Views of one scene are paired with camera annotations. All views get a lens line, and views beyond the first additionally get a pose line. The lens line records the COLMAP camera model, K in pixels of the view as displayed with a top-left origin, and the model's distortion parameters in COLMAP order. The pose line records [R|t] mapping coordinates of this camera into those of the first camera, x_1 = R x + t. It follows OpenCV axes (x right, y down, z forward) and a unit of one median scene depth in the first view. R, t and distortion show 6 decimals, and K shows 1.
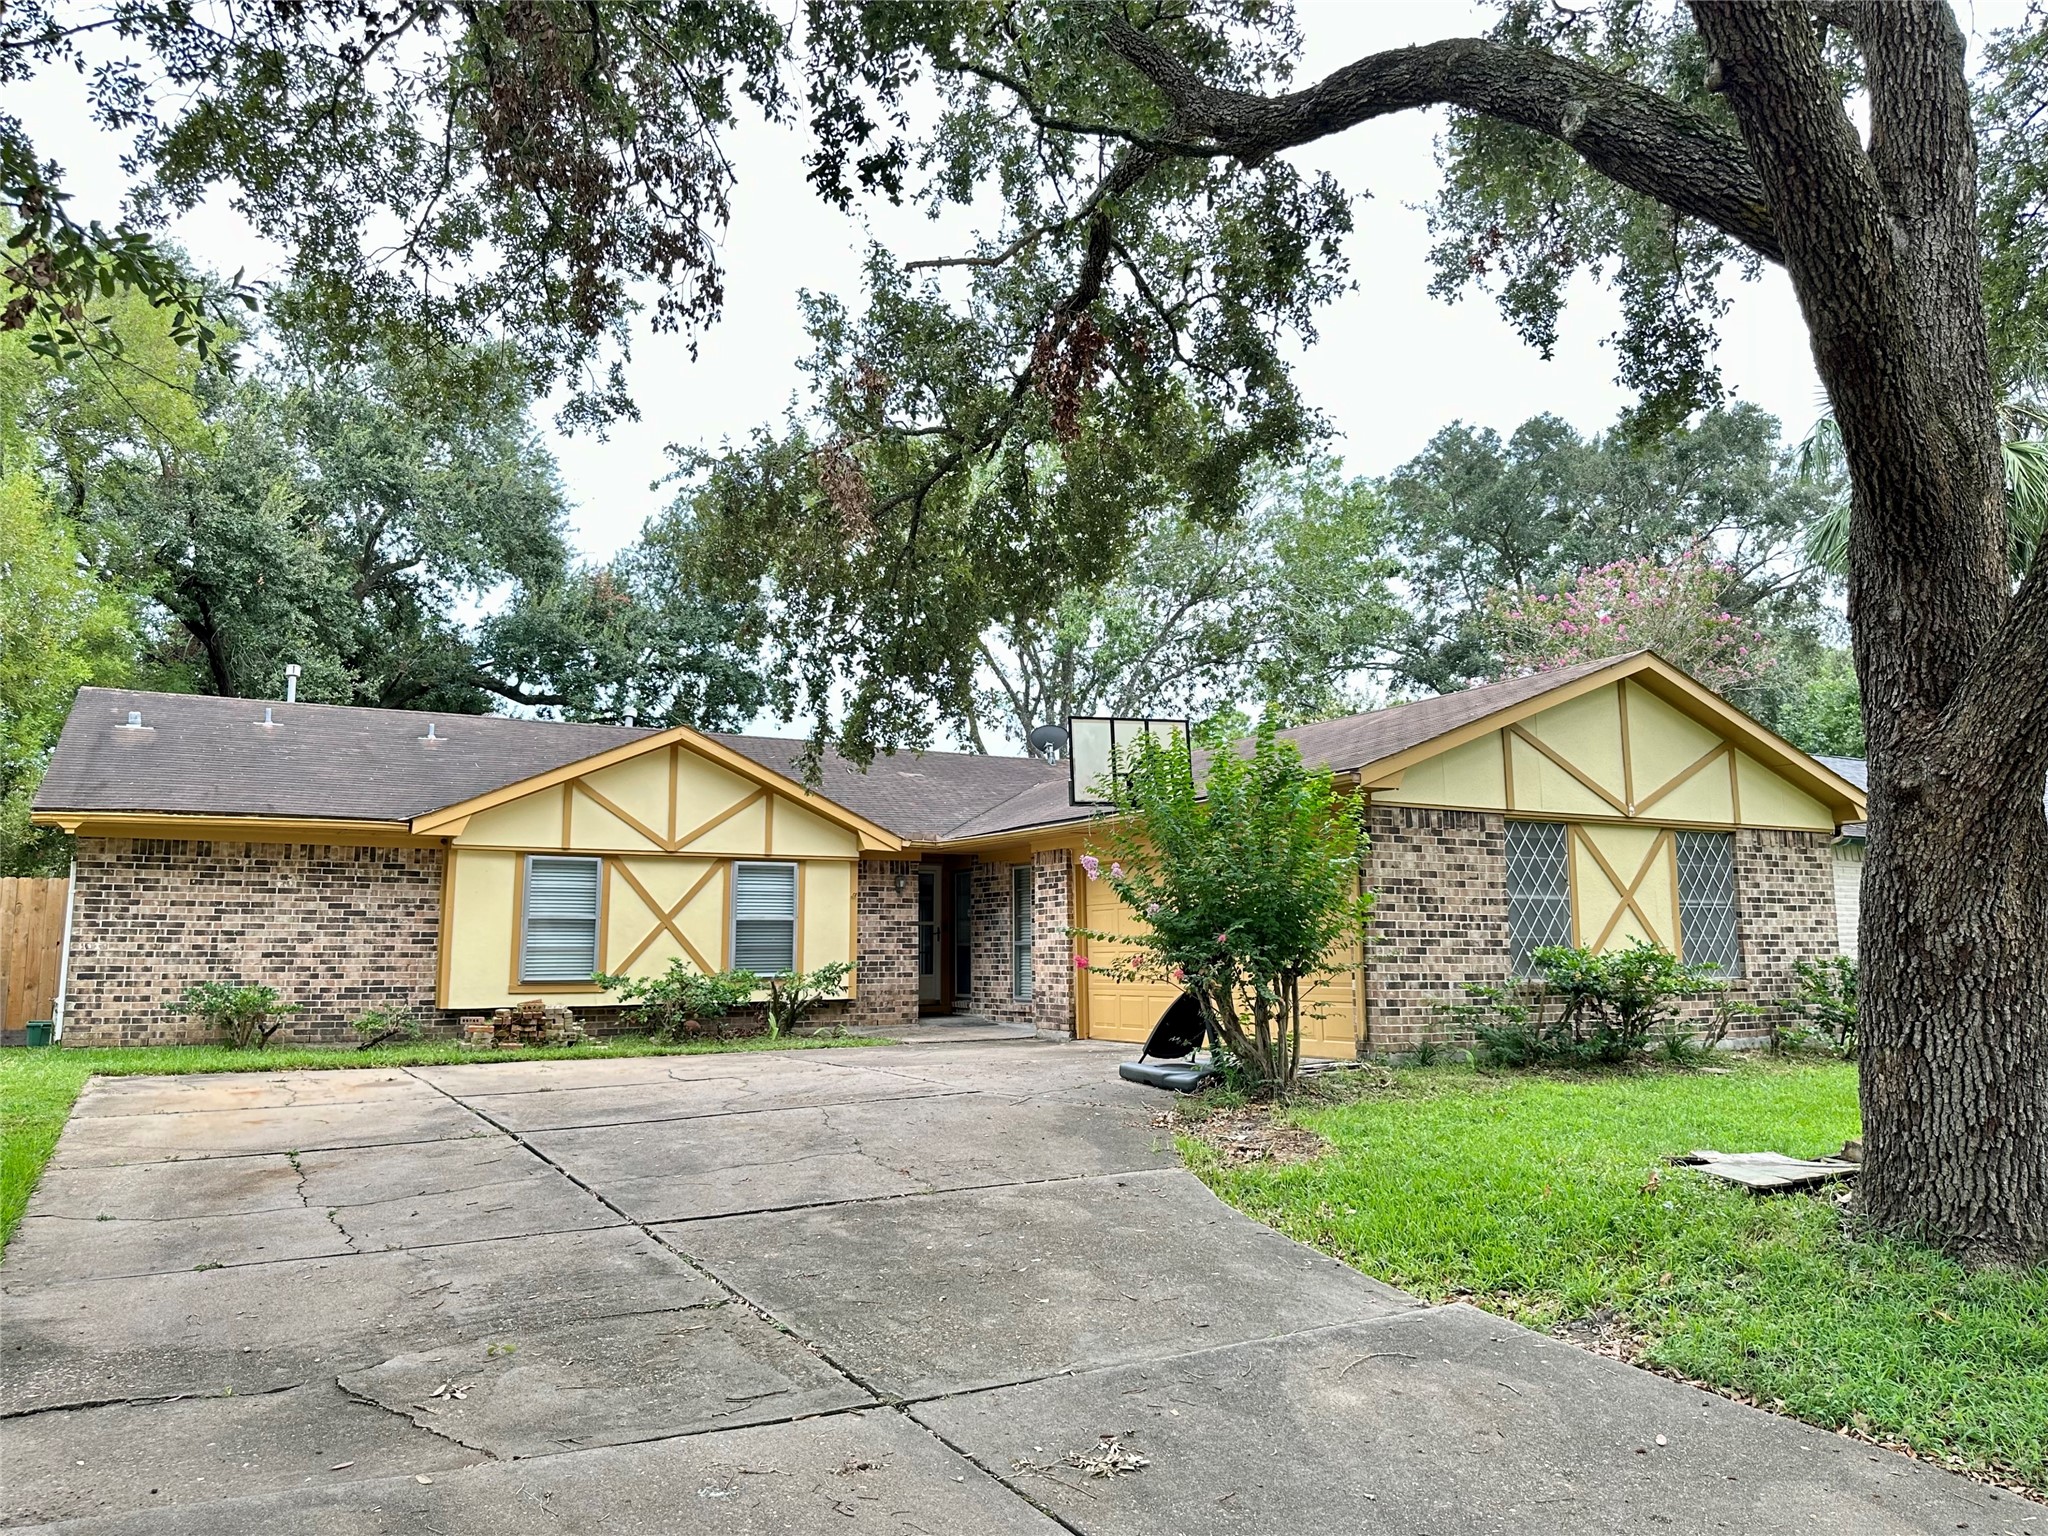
lens RADIAL K [[1475.1, 0, 1024.0], [0, 1475.1, 768.0], [0, 0, 1]] dist [0.035245, -0.054333]
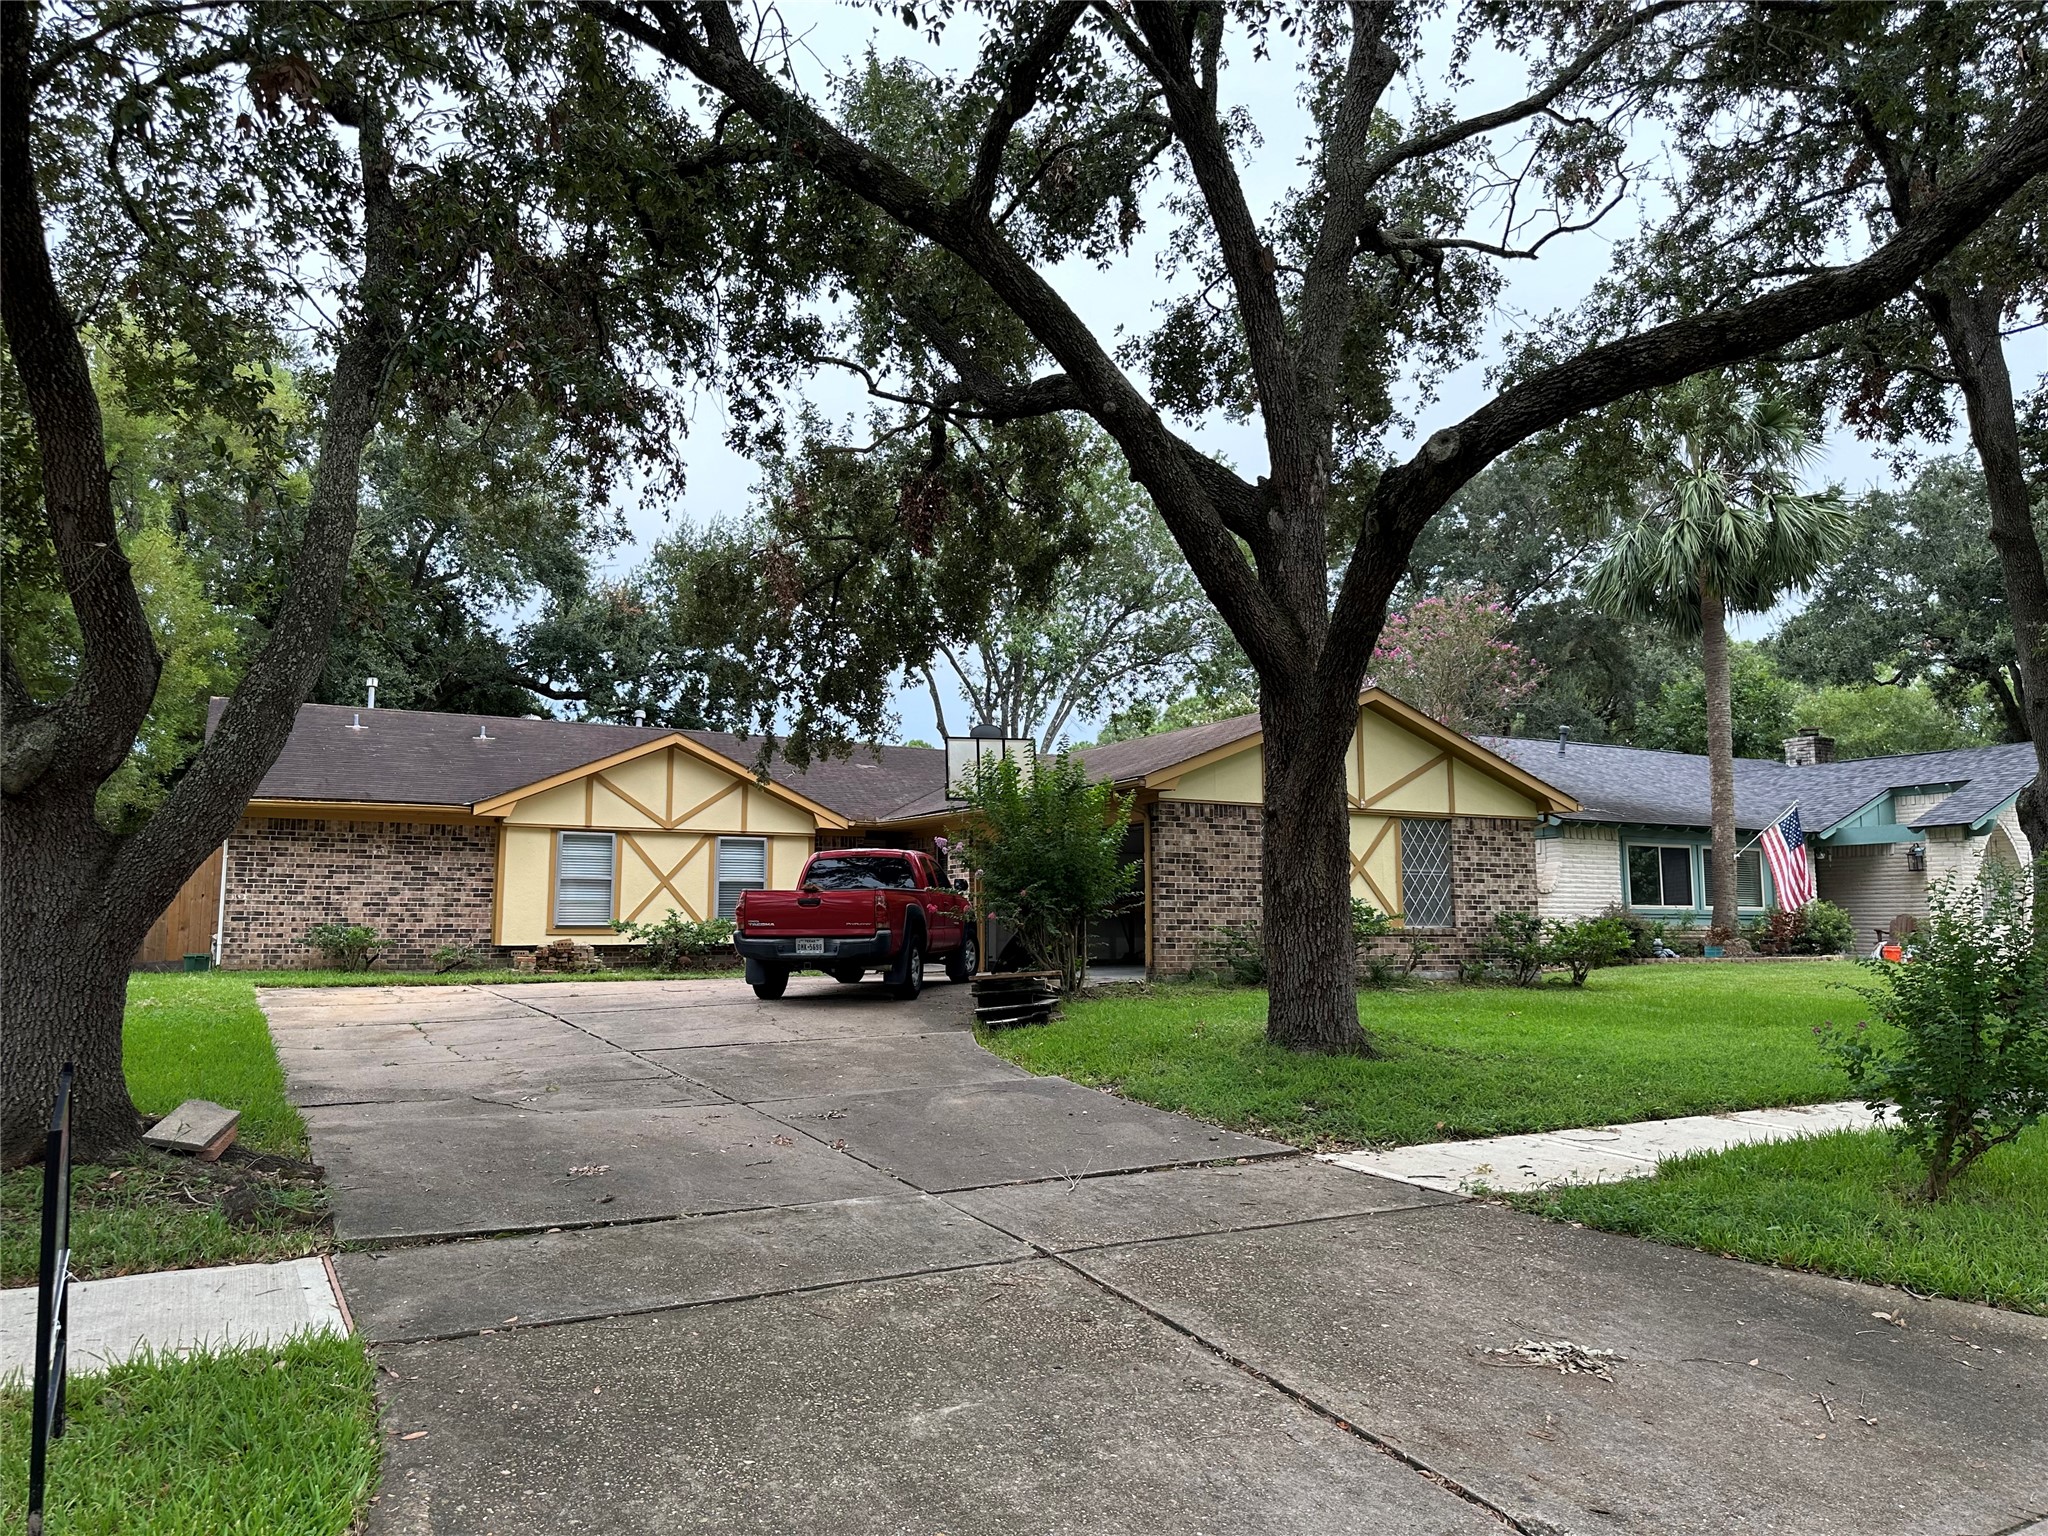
lens RADIAL K [[1428.5, 0, 1024.1], [0, 1428.5, 785.8], [0, 0, 1]] dist [0.031150, -0.002781]
pose [[0.999963, 0.005316, -0.006703, 0.095407], [-0.005098, 0.999470, 0.032157, -0.026710], [0.006871, -0.032122, 0.999460, -0.299250]]
